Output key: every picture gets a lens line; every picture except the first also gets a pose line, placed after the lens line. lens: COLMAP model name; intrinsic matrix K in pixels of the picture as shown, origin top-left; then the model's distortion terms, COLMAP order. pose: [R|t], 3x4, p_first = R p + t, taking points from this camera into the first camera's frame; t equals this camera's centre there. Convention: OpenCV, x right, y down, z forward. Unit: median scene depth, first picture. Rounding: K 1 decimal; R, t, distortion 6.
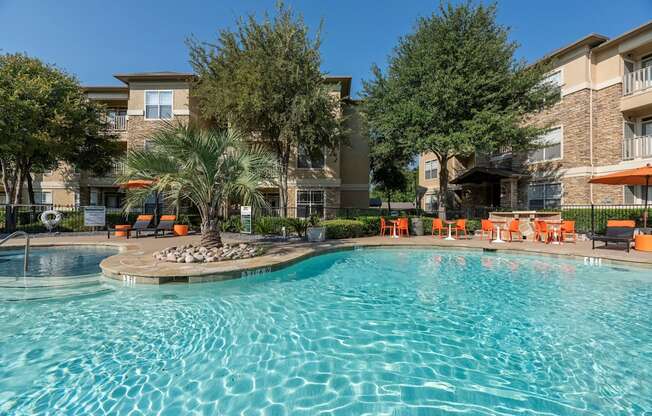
lens RADIAL K [[262.0, 0, 332.9], [0, 262.0, 207.2], [0, 0, 1]] dist [-0.001960, -0.000519]
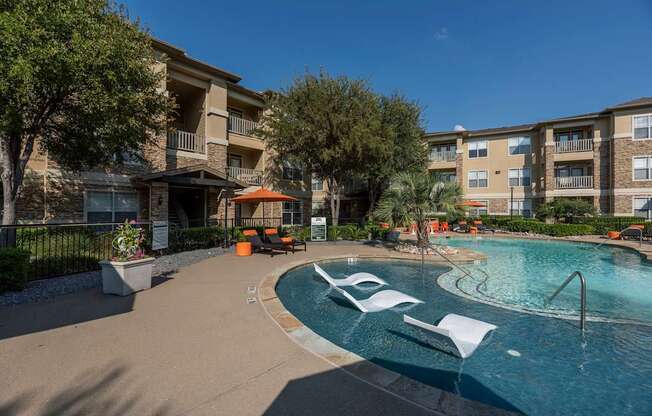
lens RADIAL K [[262.0, 0, 321.5], [0, 262.0, 209.0], [0, 0, 1]] dist [-0.001960, -0.000519]
pose [[0.680226, 0.007246, 0.732966, -1.275284], [-0.009852, 0.999951, -0.000743, -0.044668], [-0.732936, -0.006716, 0.680264, 0.208854]]
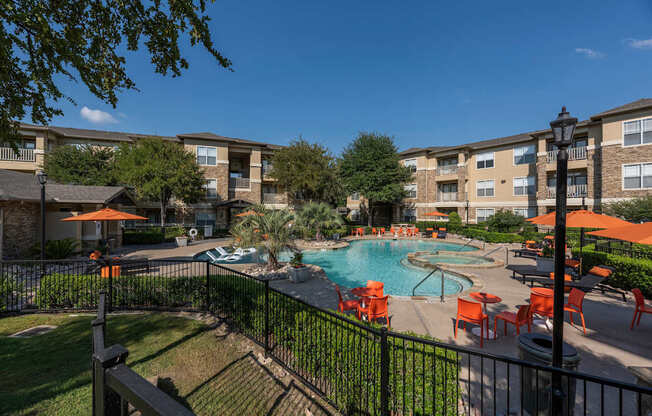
lens RADIAL K [[262.0, 0, 325.7], [0, 262.0, 209.2], [0, 0, 1]] dist [-0.001960, -0.000519]
pose [[0.932210, 0.002507, 0.361910, -0.909272], [-0.004255, 0.999983, 0.004035, -0.140499], [-0.361894, -0.005302, 0.932204, -1.114791]]
